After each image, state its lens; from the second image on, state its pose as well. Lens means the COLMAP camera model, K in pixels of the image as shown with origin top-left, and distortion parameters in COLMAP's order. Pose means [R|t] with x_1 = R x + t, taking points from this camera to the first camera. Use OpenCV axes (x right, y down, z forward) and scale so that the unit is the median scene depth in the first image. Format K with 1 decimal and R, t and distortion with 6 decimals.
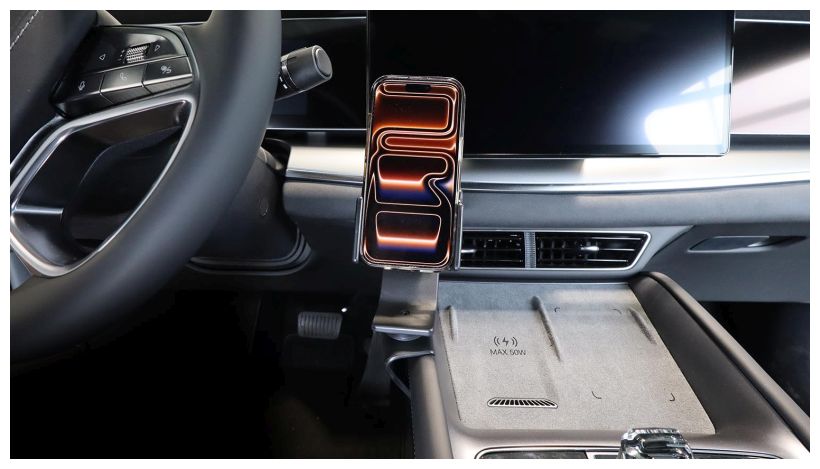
lens RADIAL K [[371.5, 0, 410.0], [0, 371.5, 234.5], [0, 0, 1]] dist [0.000324, -0.000413]
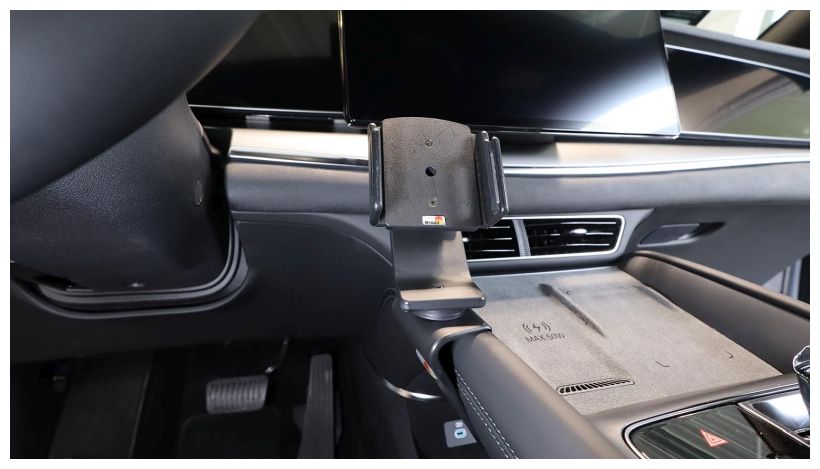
lens RADIAL K [[371.5, 0, 410.0], [0, 371.5, 234.5], [0, 0, 1]] dist [0.000324, -0.000413]
pose [[0.960600, -0.041545, 0.274811, -0.209355], [0.091751, 0.980736, -0.172450, 0.182588], [-0.262352, 0.190870, 0.945907, 0.227933]]
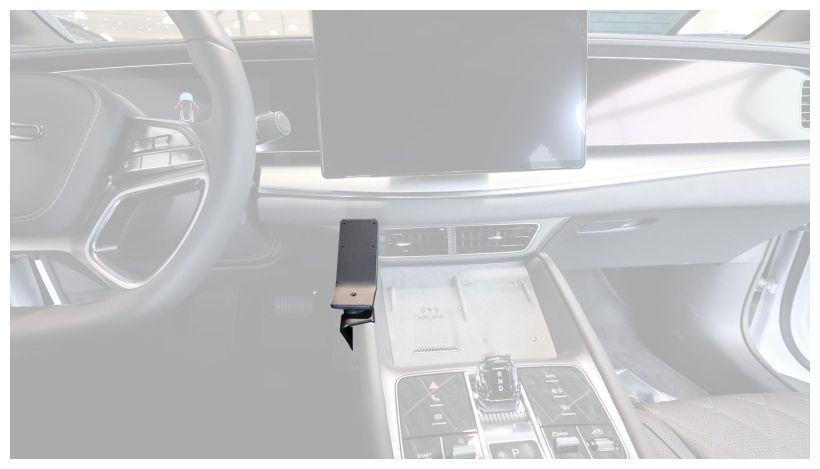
lens RADIAL K [[371.5, 0, 410.0], [0, 371.5, 234.5], [0, 0, 1]] dist [0.000324, -0.000413]
pose [[0.995854, -0.051007, 0.075316, 0.083643], [0.046119, 0.996801, 0.065279, -0.081535], [-0.078405, -0.061535, 0.995021, -0.334881]]
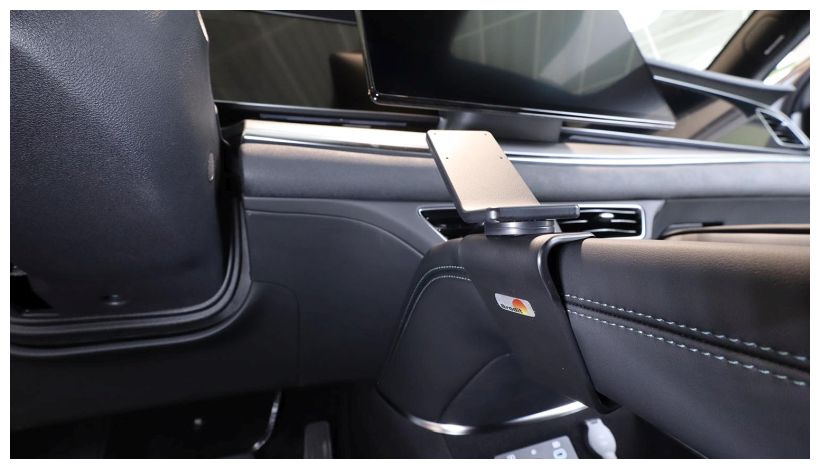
lens RADIAL K [[371.5, 0, 410.0], [0, 371.5, 234.5], [0, 0, 1]] dist [0.000324, -0.000413]
pose [[0.930724, -0.034992, 0.364043, -0.331969], [0.183152, 0.906190, -0.381151, 0.366428], [-0.316555, 0.421422, 0.849822, 0.418490]]
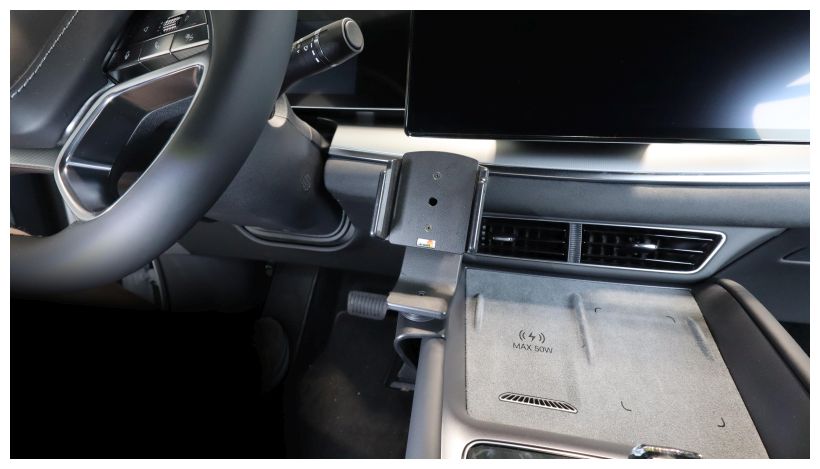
lens RADIAL K [[371.5, 0, 410.0], [0, 371.5, 234.5], [0, 0, 1]] dist [0.000324, -0.000413]
pose [[0.980930, 0.071840, -0.180599, 0.096526], [-0.067539, 0.997270, 0.029858, 0.022719], [0.182251, -0.017091, 0.983104, 0.028227]]
